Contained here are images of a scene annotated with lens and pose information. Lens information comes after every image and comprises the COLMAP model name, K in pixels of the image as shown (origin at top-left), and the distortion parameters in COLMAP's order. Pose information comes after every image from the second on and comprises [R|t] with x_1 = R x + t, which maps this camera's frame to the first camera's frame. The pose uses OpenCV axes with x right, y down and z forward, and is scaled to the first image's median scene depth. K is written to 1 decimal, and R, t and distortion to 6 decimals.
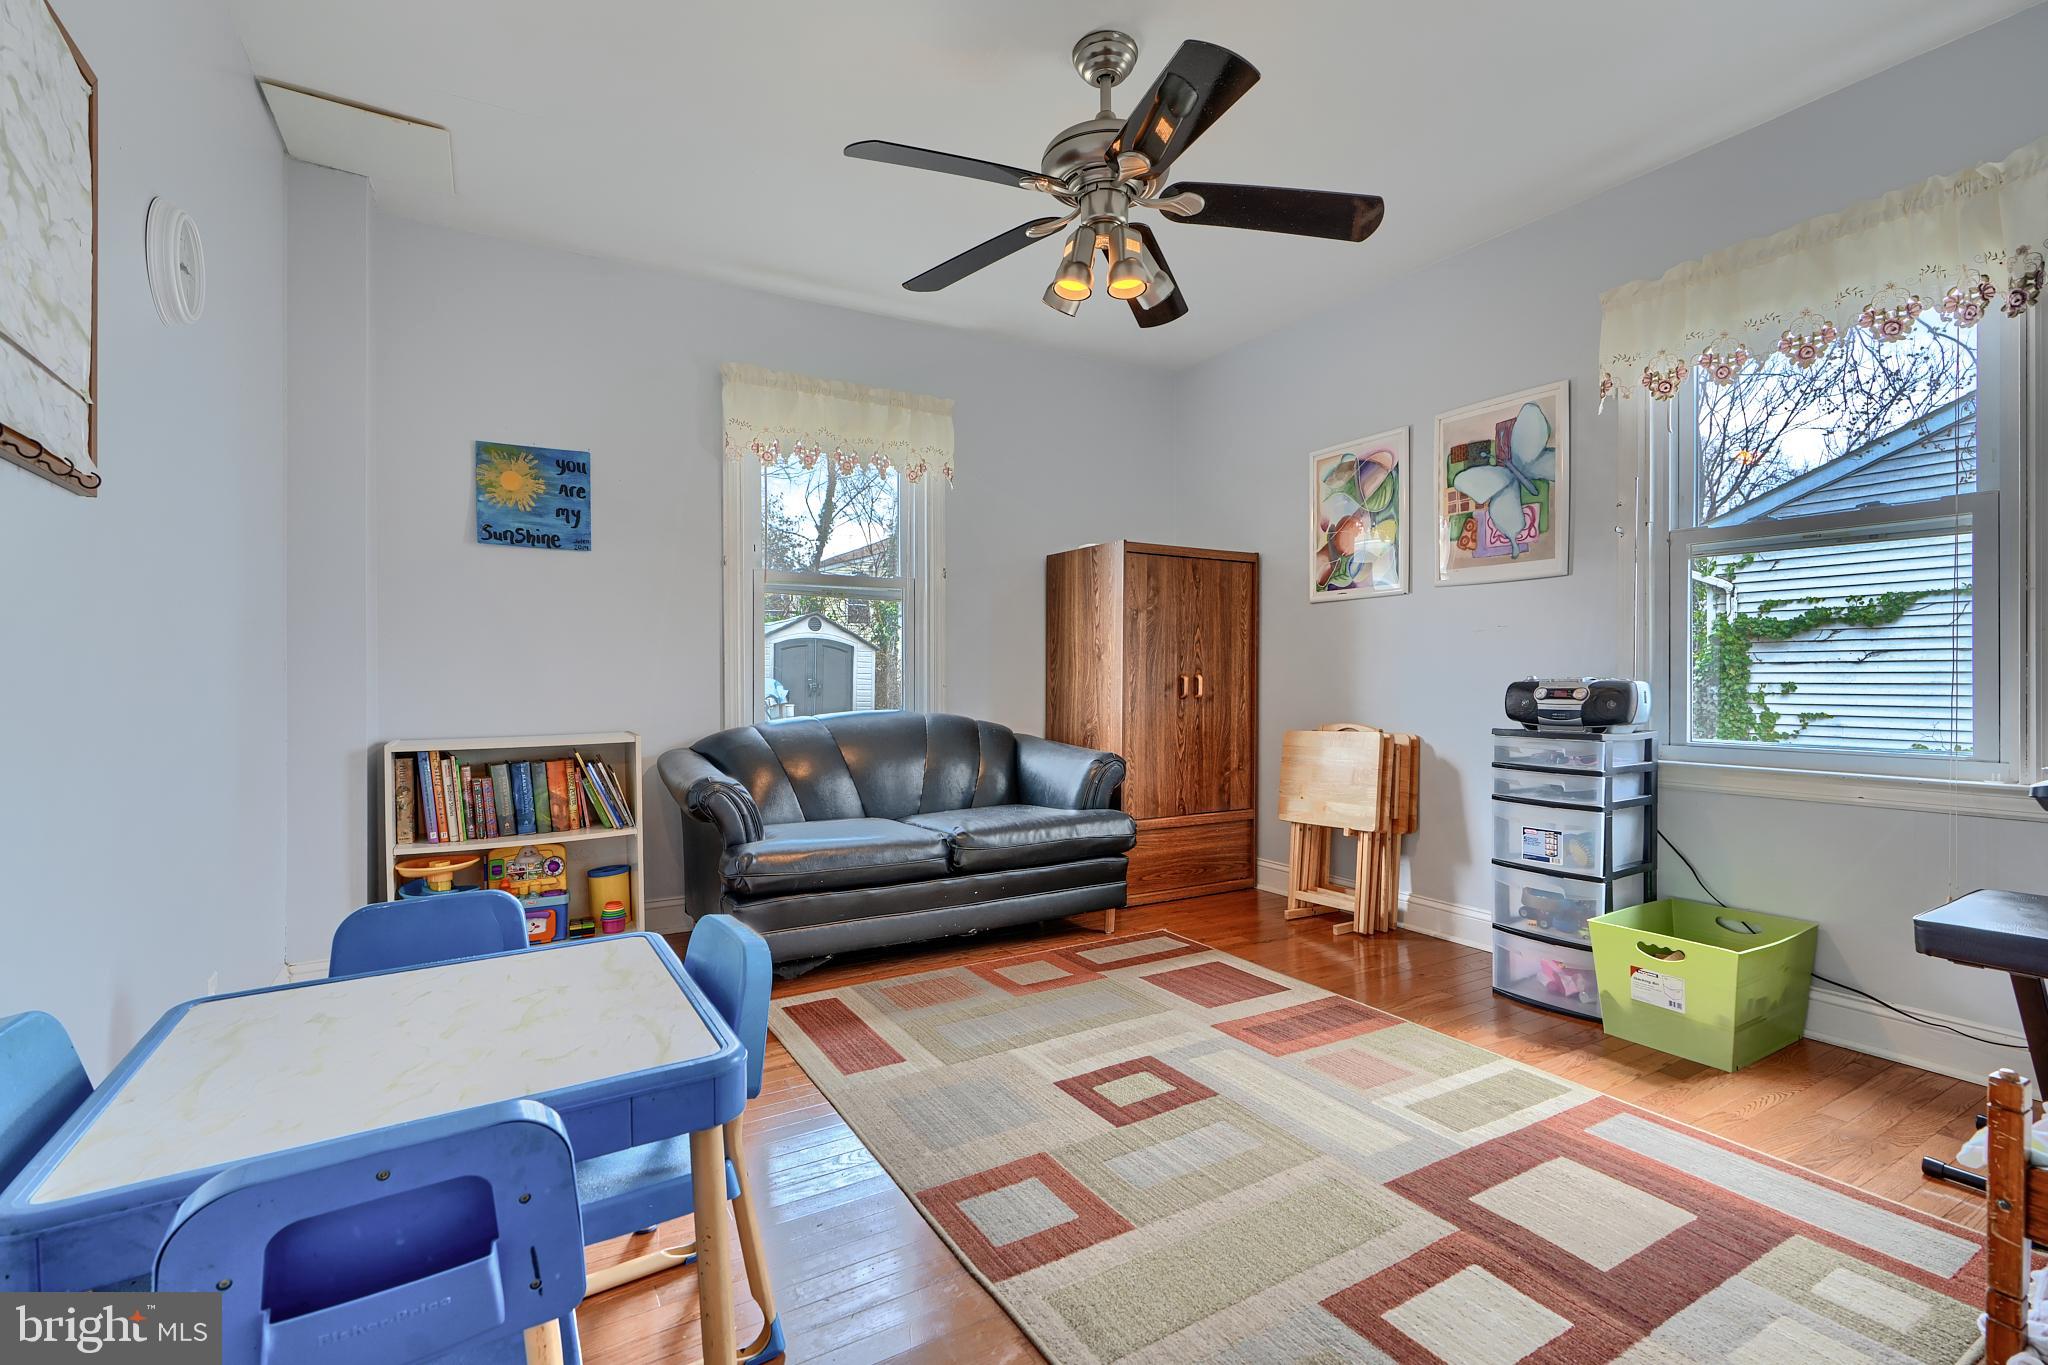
lens RADIAL K [[930.3, 0, 1030.3], [0, 930.3, 681.9], [0, 0, 1]] dist [0.004726, 0.000957]
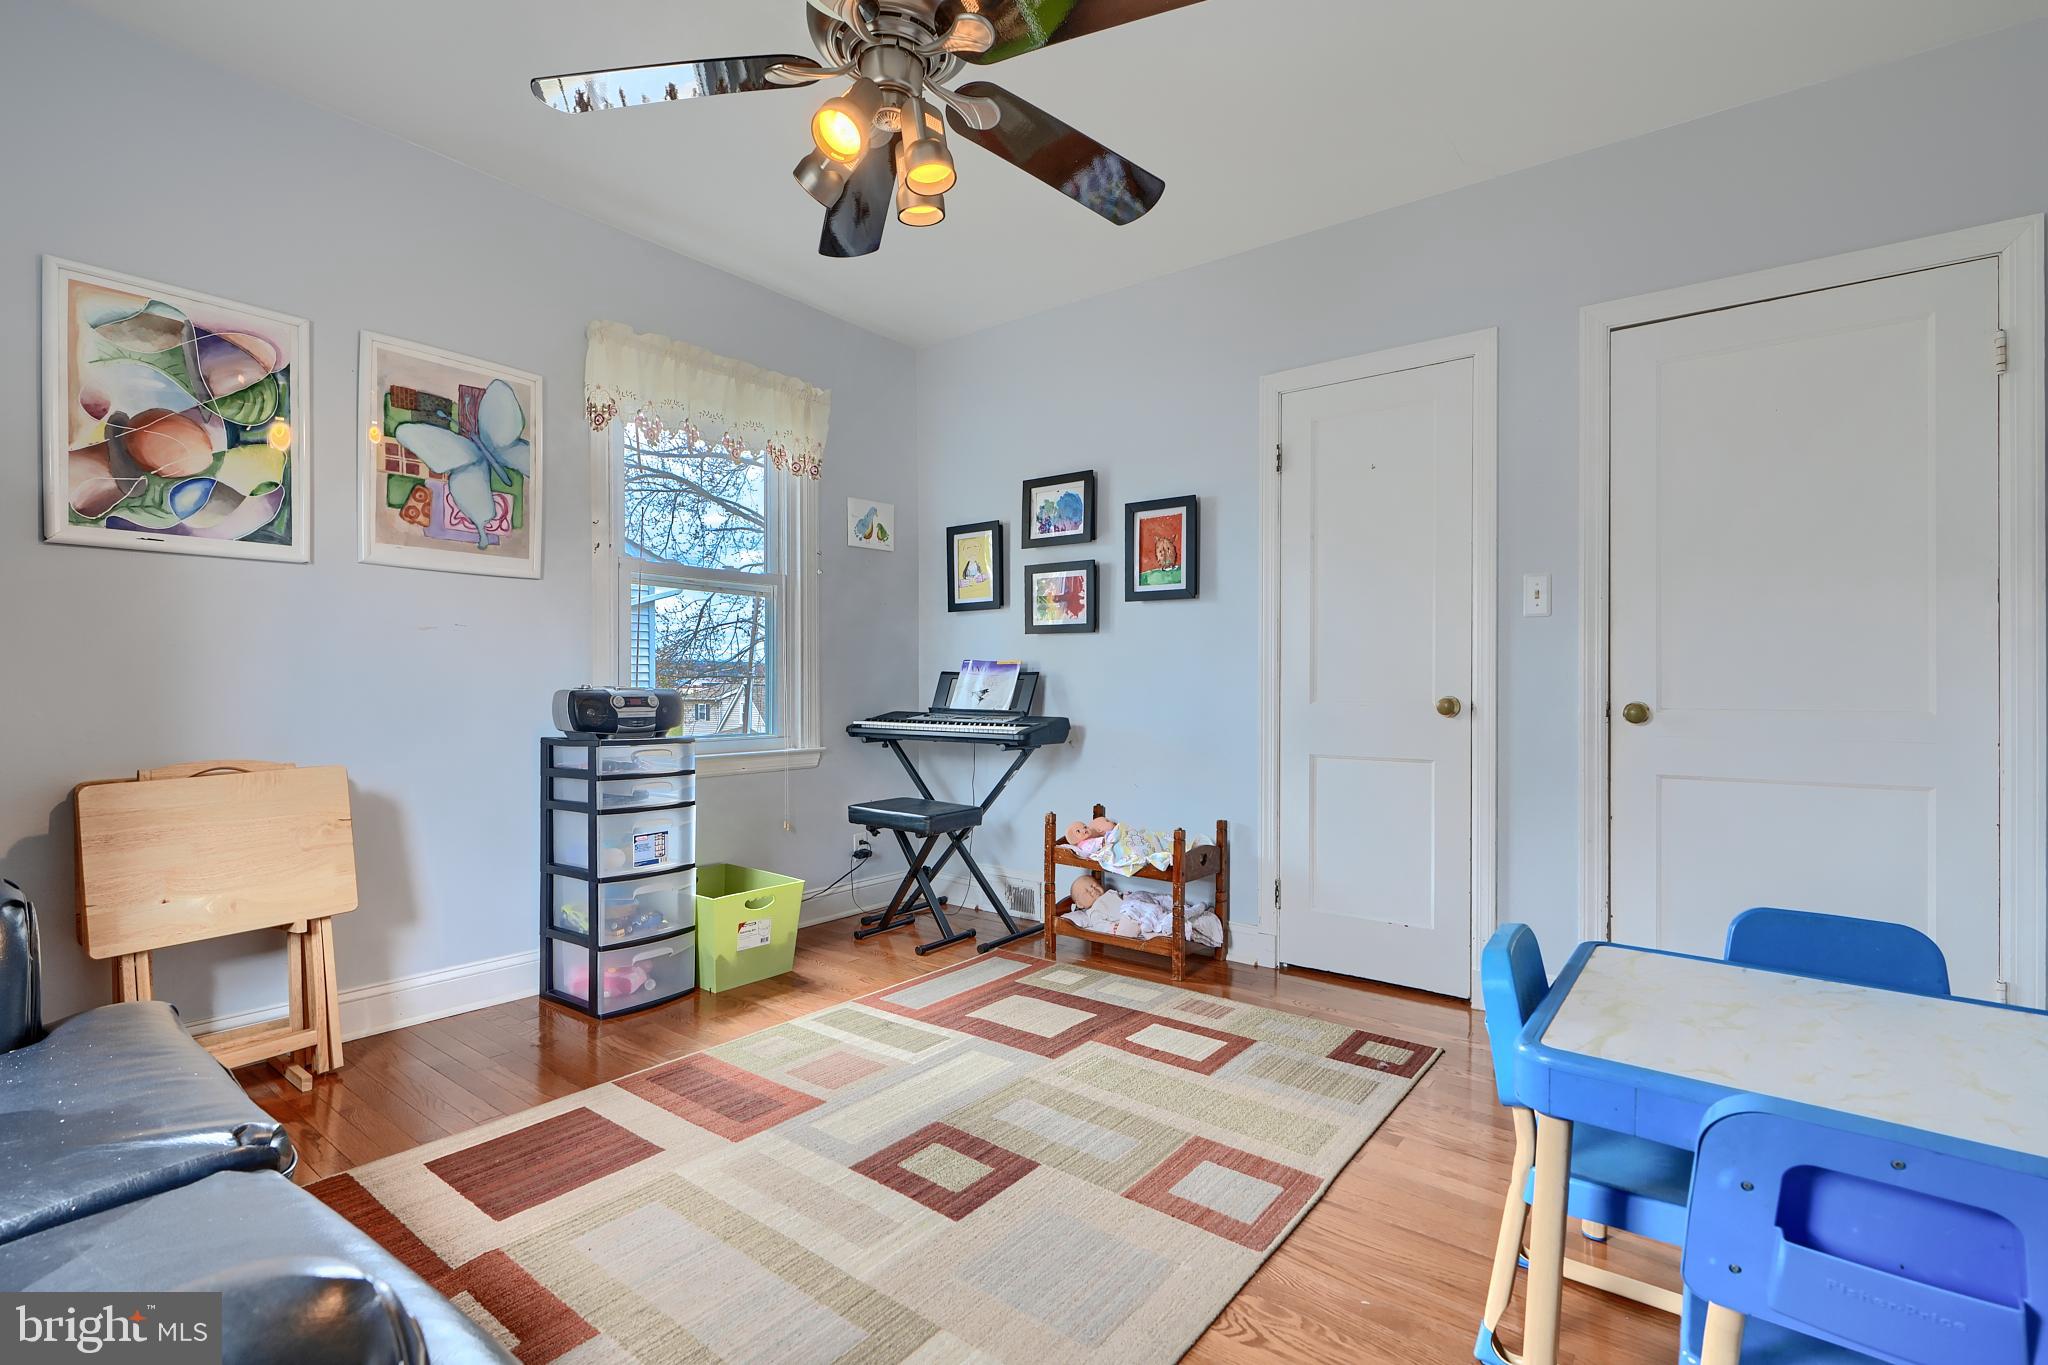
lens RADIAL K [[951.2, 0, 1028.9], [0, 951.2, 688.4], [0, 0, 1]] dist [-0.000146, 0.000275]
pose [[-0.369121, -0.001806, 0.929380, -0.552722], [0.001964, 0.999994, 0.002723, -0.004028], [-0.929379, 0.002830, -0.369115, 0.948182]]
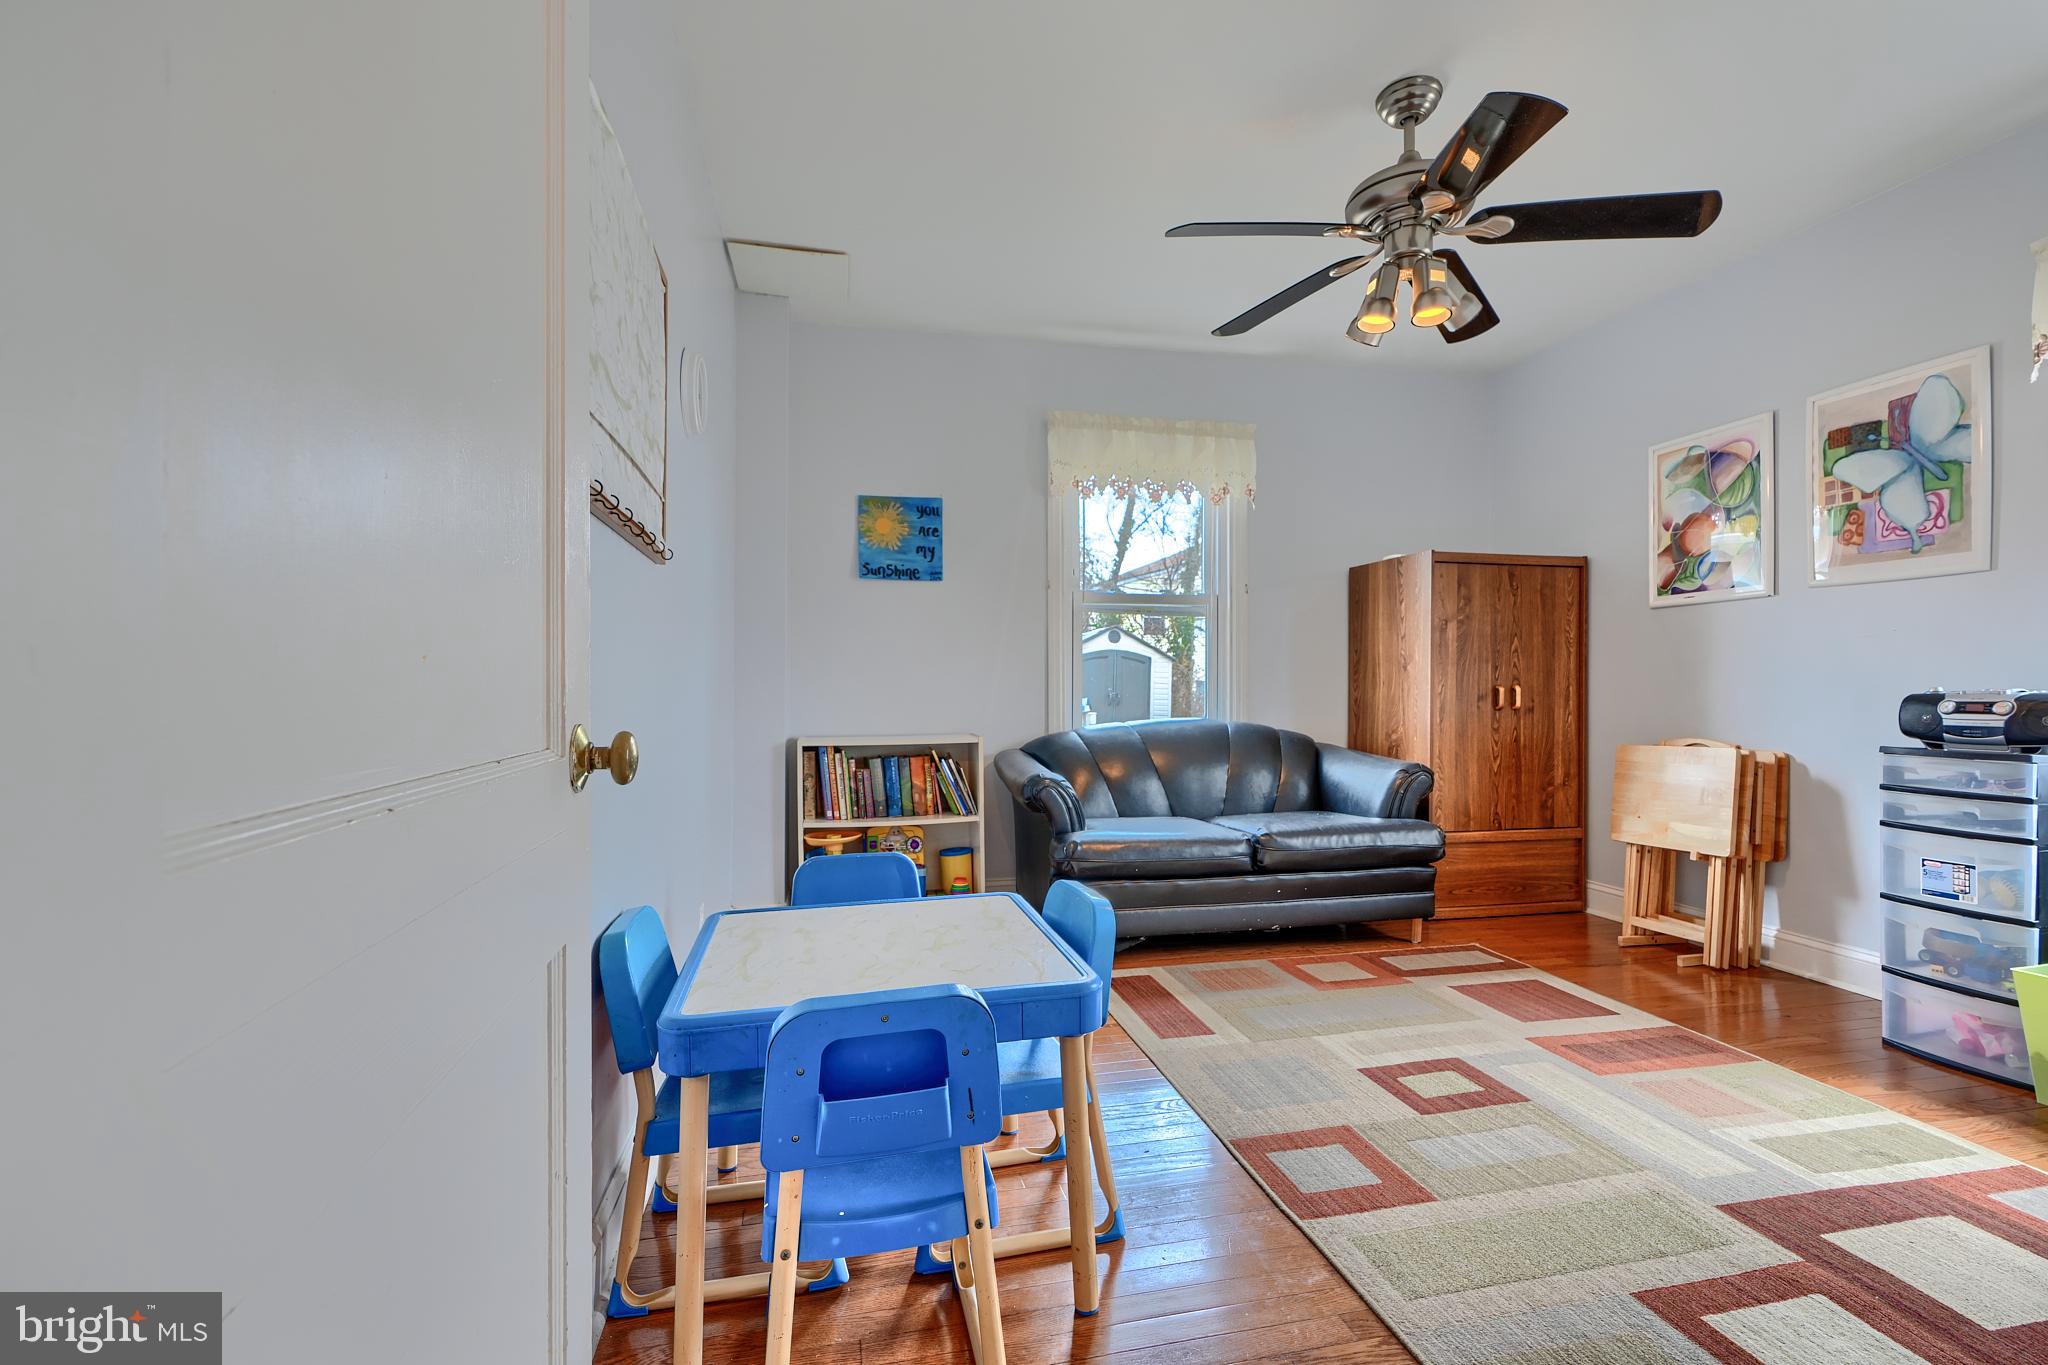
lens RADIAL K [[930.3, 0, 1030.3], [0, 930.3, 681.9], [0, 0, 1]] dist [0.004726, 0.000957]
pose [[0.951754, -0.000173, -0.306864, -0.002892], [-0.003220, 0.999939, -0.010552, 0.000705], [0.306847, 0.011031, 0.951695, -0.101452]]
